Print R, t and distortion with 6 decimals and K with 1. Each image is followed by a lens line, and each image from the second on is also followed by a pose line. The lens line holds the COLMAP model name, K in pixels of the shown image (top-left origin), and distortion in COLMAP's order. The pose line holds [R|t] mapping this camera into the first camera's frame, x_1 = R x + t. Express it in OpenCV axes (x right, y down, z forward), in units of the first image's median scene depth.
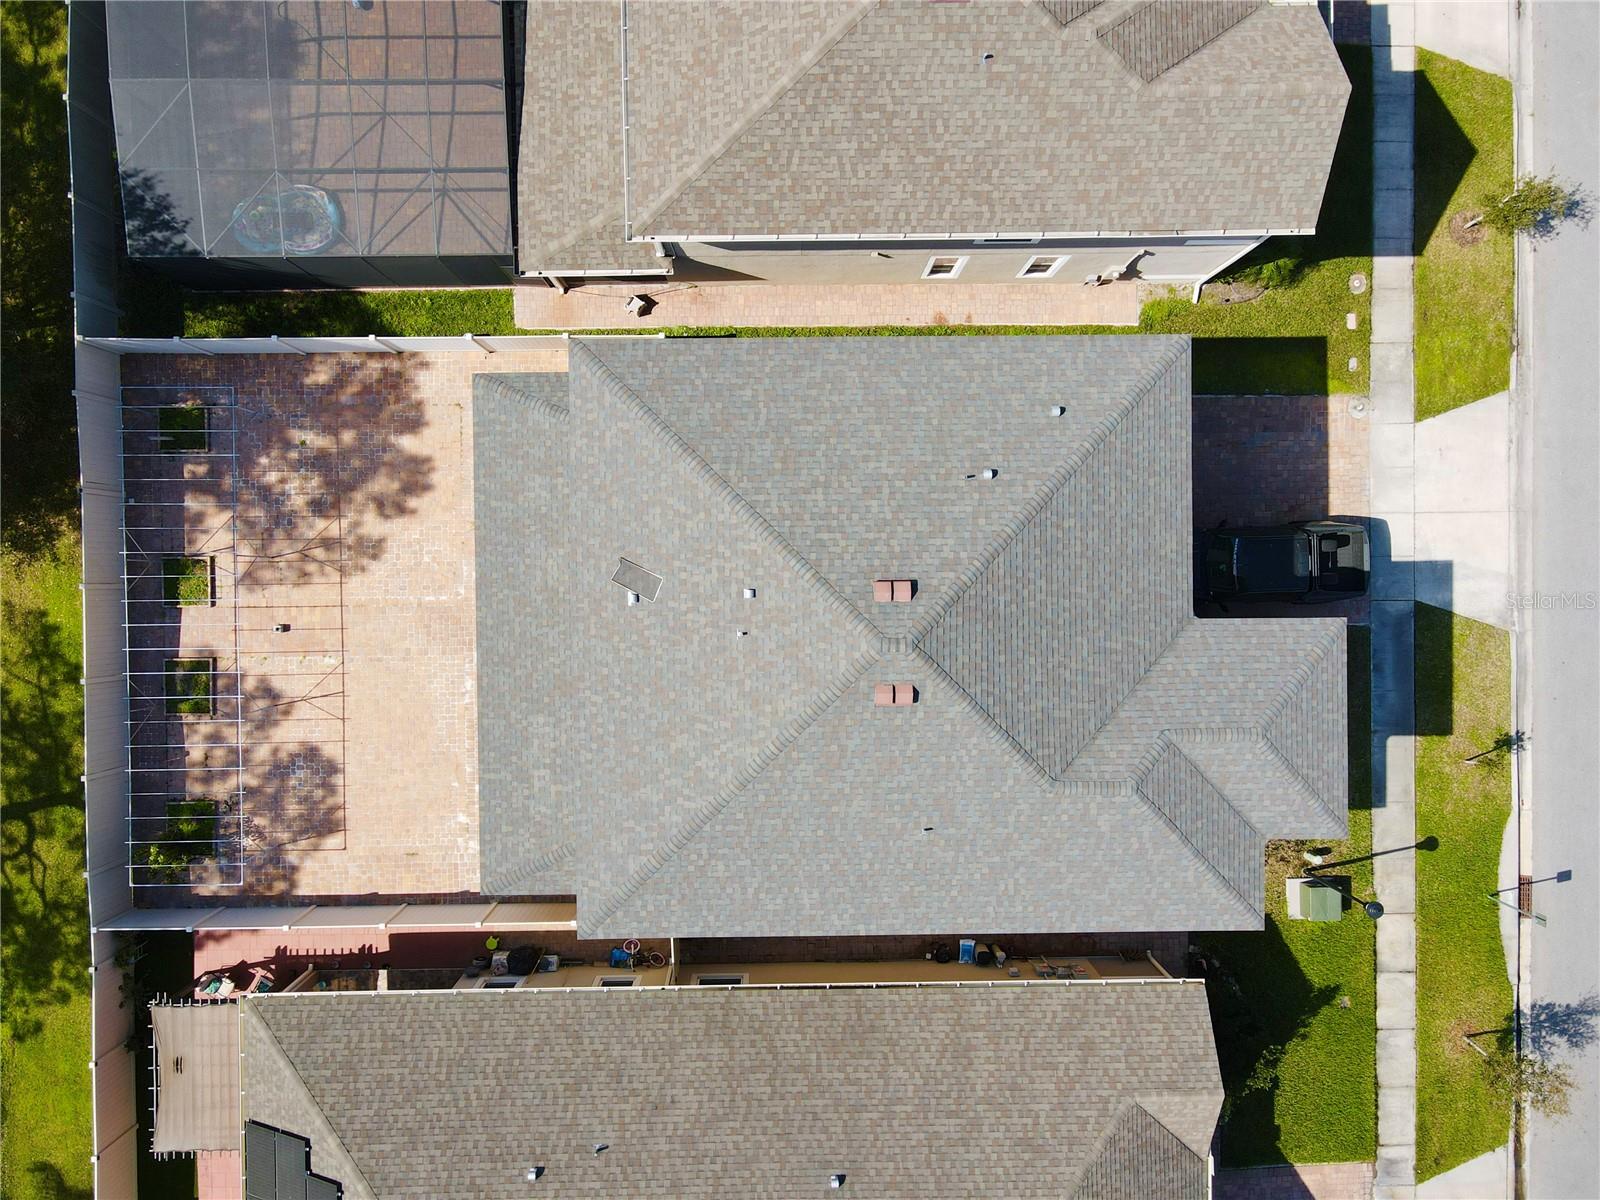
lens RADIAL K [[1166.1, 0, 801.4], [0, 1166.1, 597.3], [0, 0, 1]] dist [0.007457, 0.002786]
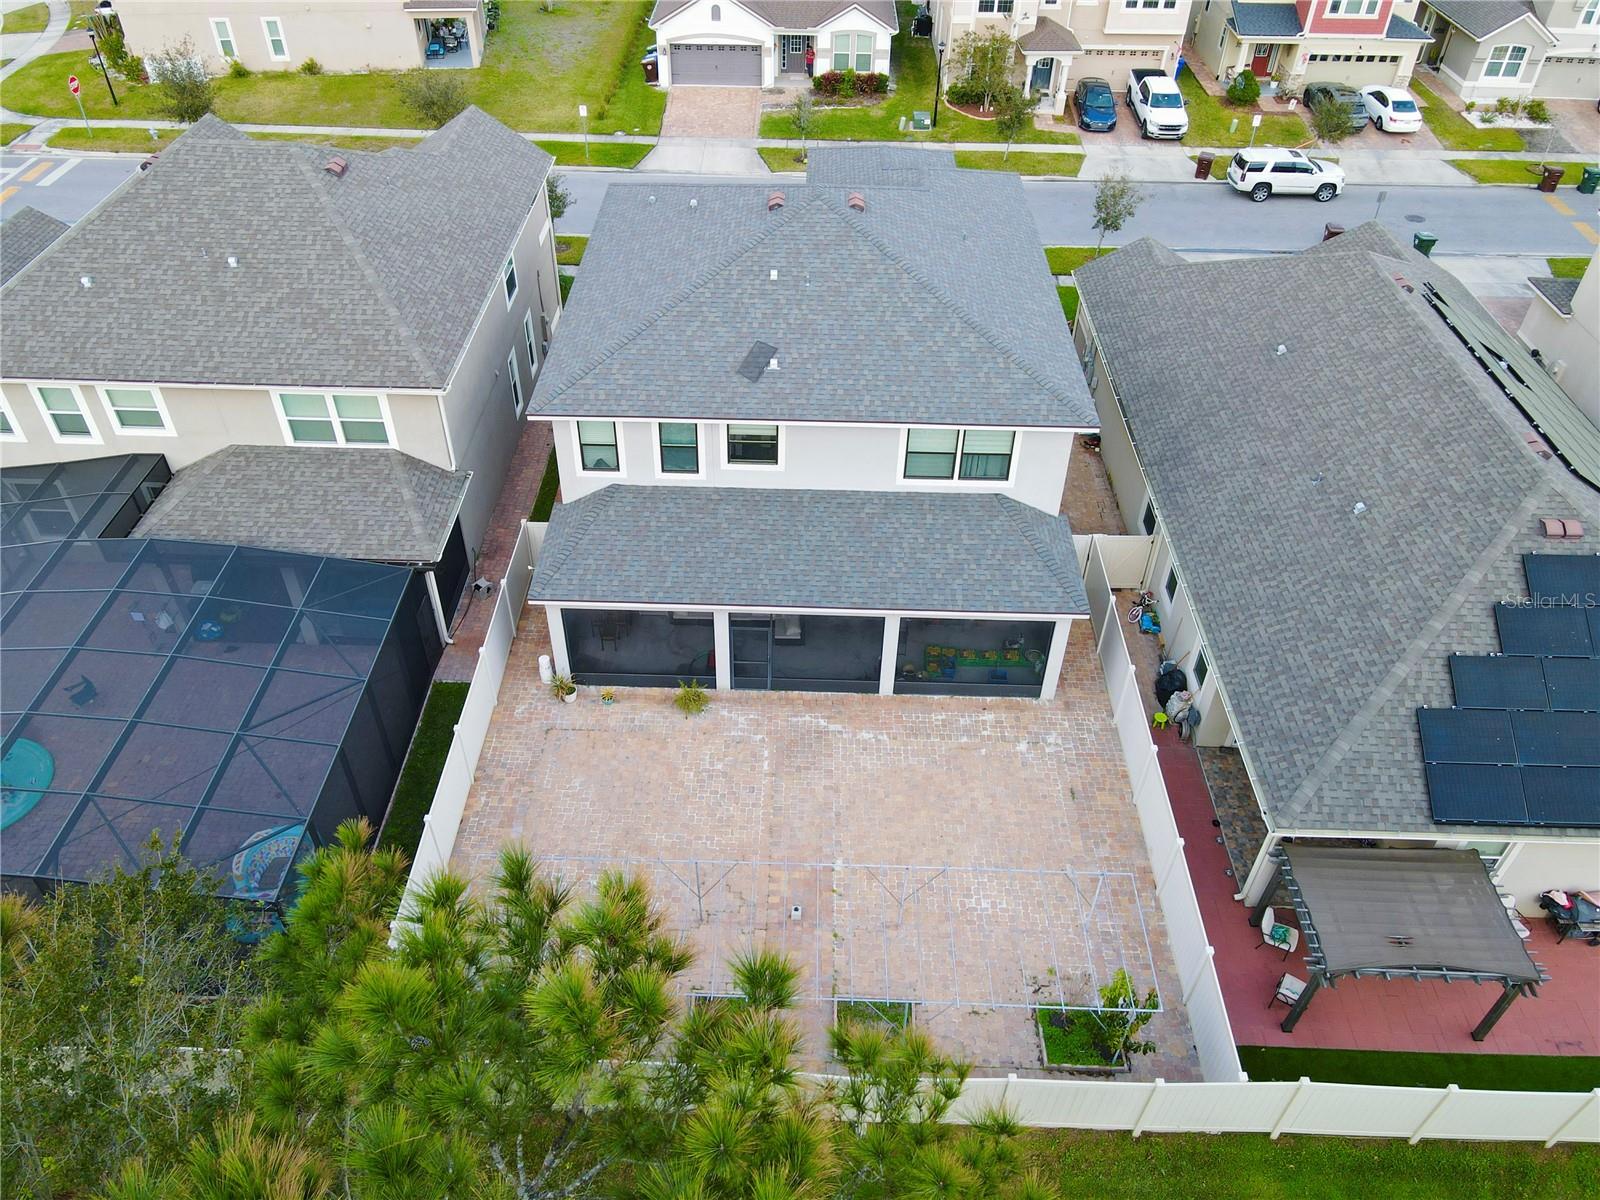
lens RADIAL K [[1166.1, 0, 796.7], [0, 1166.1, 602.6], [0, 0, 1]] dist [0.007457, 0.002786]
pose [[0.032428, -0.665035, 0.746108, -0.996595], [0.999470, 0.019537, -0.026026, 0.049779], [0.002732, 0.746556, 0.665317, 0.397490]]
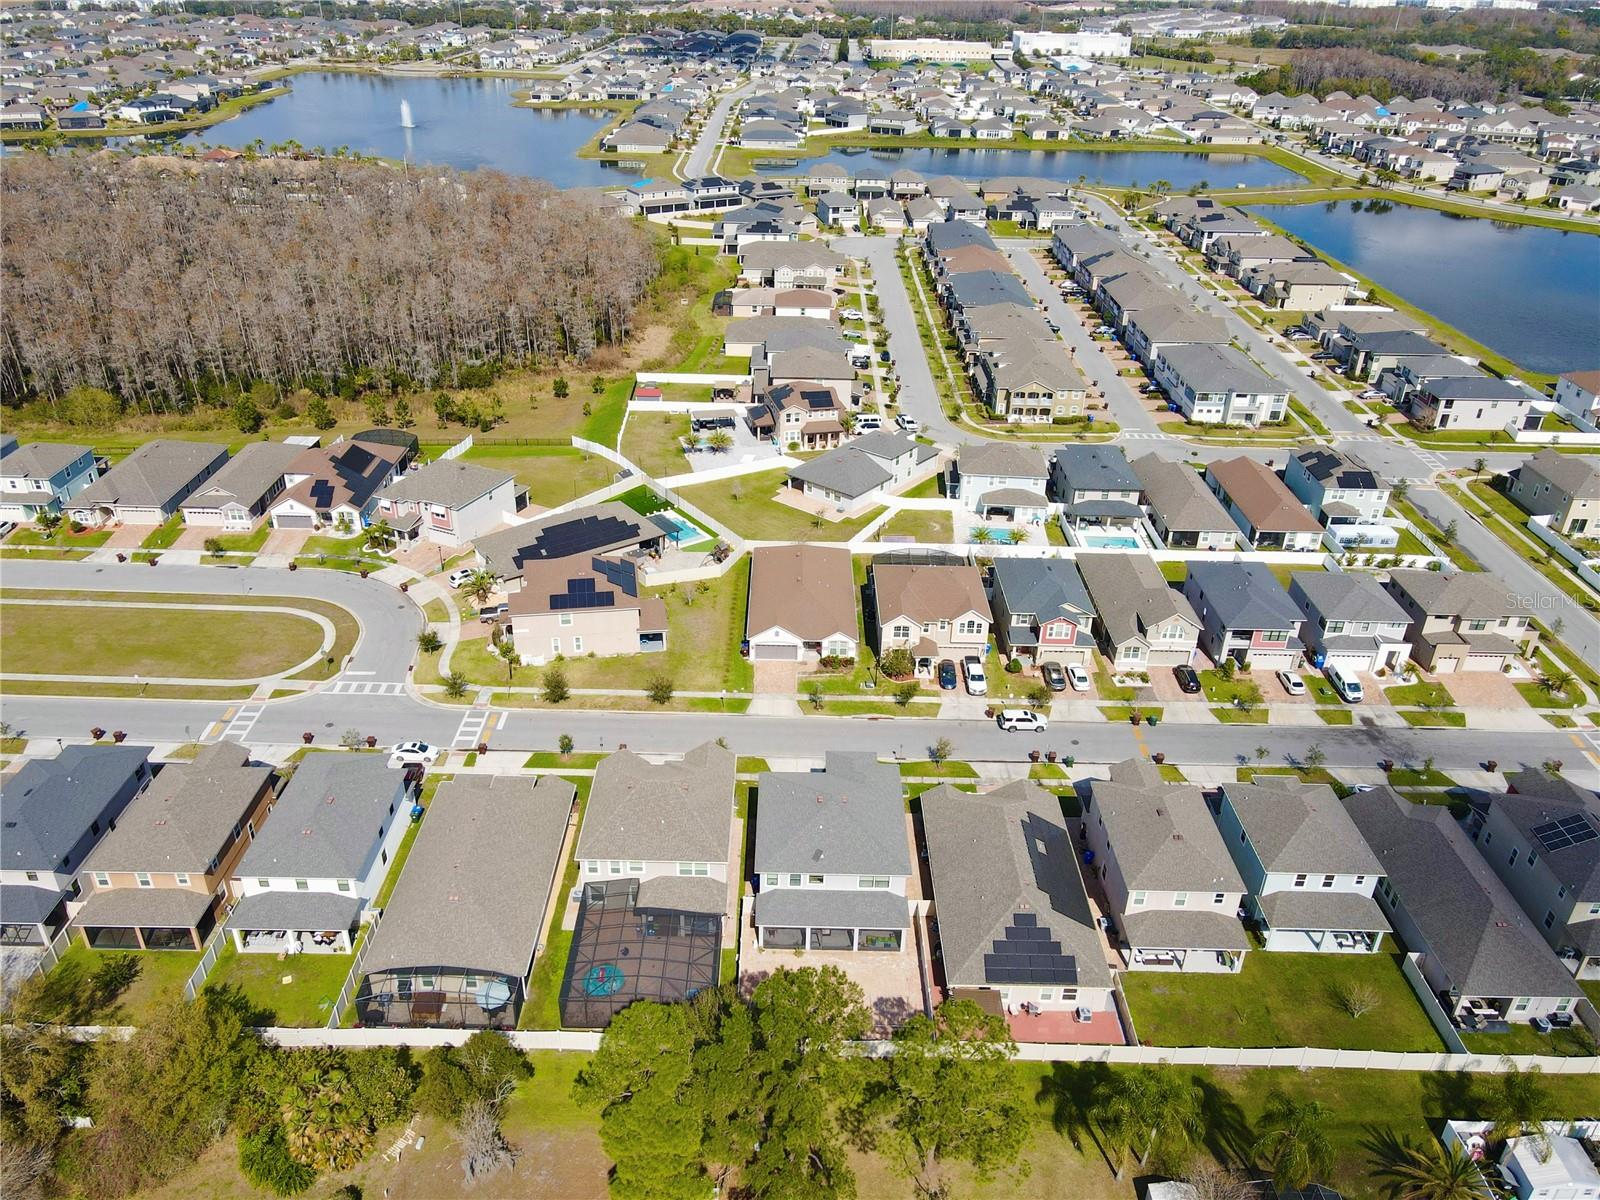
lens RADIAL K [[1166.1, 0, 792.6], [0, 1166.1, 597.0], [0, 0, 1]] dist [0.007457, 0.002786]
pose [[0.018495, -0.491213, 0.870843, -2.834309], [0.999826, 0.011048, -0.015003, -0.045255], [-0.002252, 0.870970, 0.491332, -1.528766]]
